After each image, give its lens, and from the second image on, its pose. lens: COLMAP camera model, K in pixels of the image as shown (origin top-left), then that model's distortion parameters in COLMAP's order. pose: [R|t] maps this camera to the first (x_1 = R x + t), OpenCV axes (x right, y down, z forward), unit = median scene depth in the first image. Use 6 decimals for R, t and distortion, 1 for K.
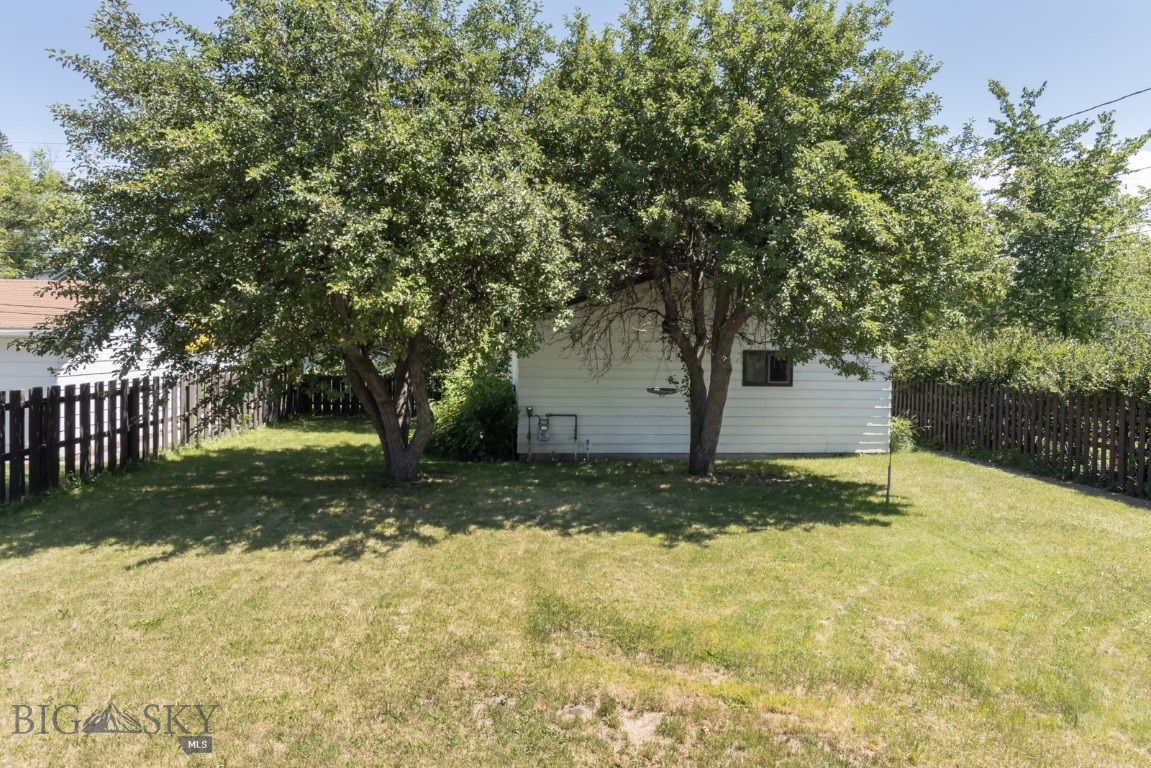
lens RADIAL K [[790.2, 0, 575.5], [0, 790.2, 387.5], [0, 0, 1]] dist [0.003591, 0.003851]
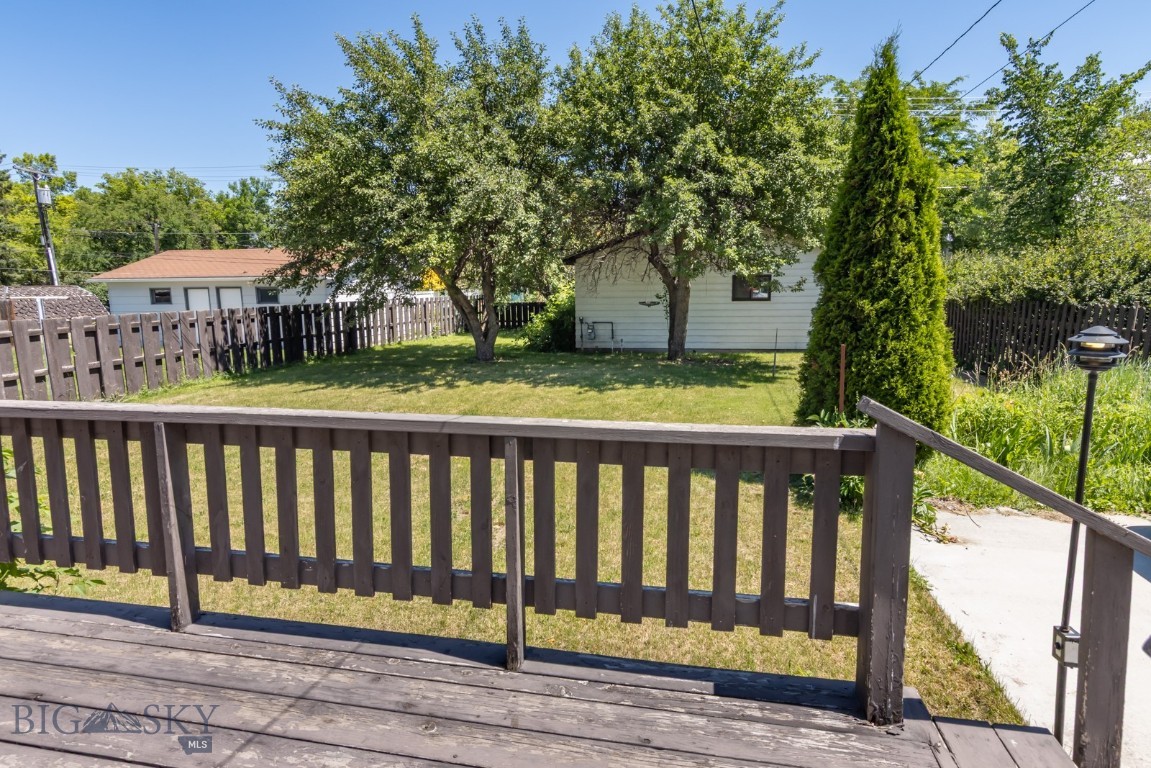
lens RADIAL K [[587.7, 0, 571.0], [0, 587.7, 379.9], [0, 0, 1]] dist [-0.002149, 0.005041]
pose [[0.956109, 0.020924, -0.292264, 0.286218], [0.010987, 0.994186, 0.107119, 0.026458], [0.292806, -0.105628, 0.950320, -0.099646]]
